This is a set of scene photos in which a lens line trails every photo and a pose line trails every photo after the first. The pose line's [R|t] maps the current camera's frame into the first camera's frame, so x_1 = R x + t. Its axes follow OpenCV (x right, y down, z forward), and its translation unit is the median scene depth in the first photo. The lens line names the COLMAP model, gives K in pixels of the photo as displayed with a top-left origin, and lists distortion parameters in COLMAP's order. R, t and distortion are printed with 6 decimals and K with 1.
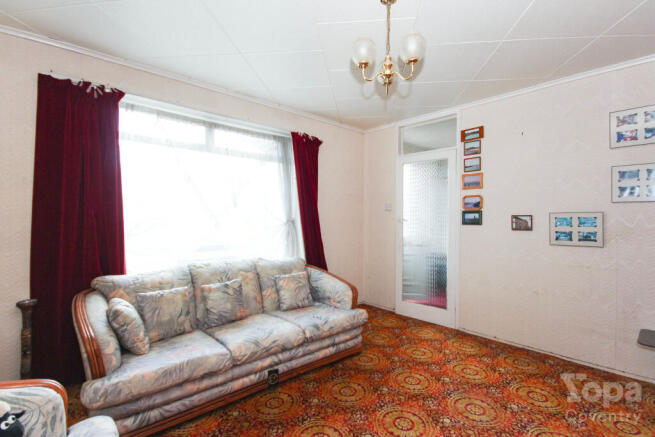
lens RADIAL K [[304.2, 0, 330.5], [0, 304.2, 216.7], [0, 0, 1]] dist [0.000000, 0.000005]
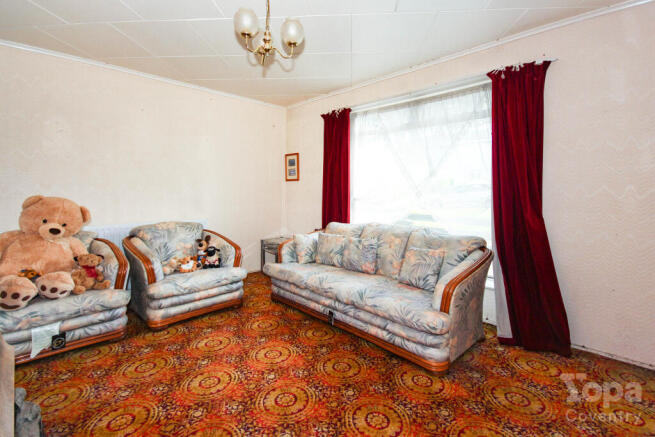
lens RADIAL K [[304.2, 0, 330.5], [0, 304.2, 216.7], [0, 0, 1]] dist [0.000000, 0.000005]
pose [[0.060394, 0.061102, -0.996303, 0.728513], [-0.014441, 0.998074, 0.060335, 0.040263], [0.998070, 0.010744, 0.061160, 0.674168]]
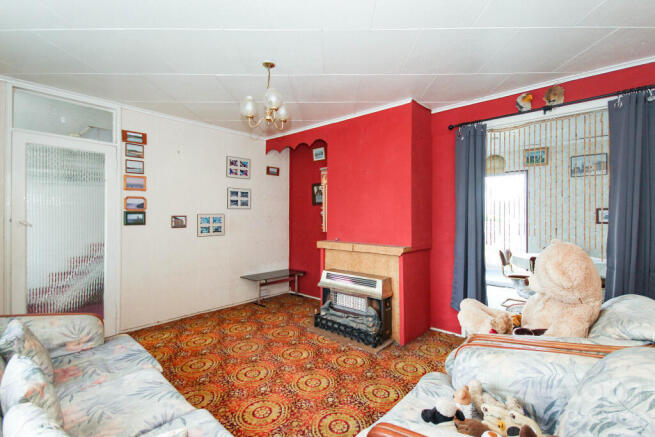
lens RADIAL K [[304.2, 0, 330.5], [0, 304.2, 216.7], [0, 0, 1]] dist [0.000000, 0.000005]
pose [[-0.102997, -0.008251, 0.994647, -0.706289], [0.000585, 0.999965, 0.008356, -0.011789], [-0.994681, 0.001442, -0.102989, 0.497843]]
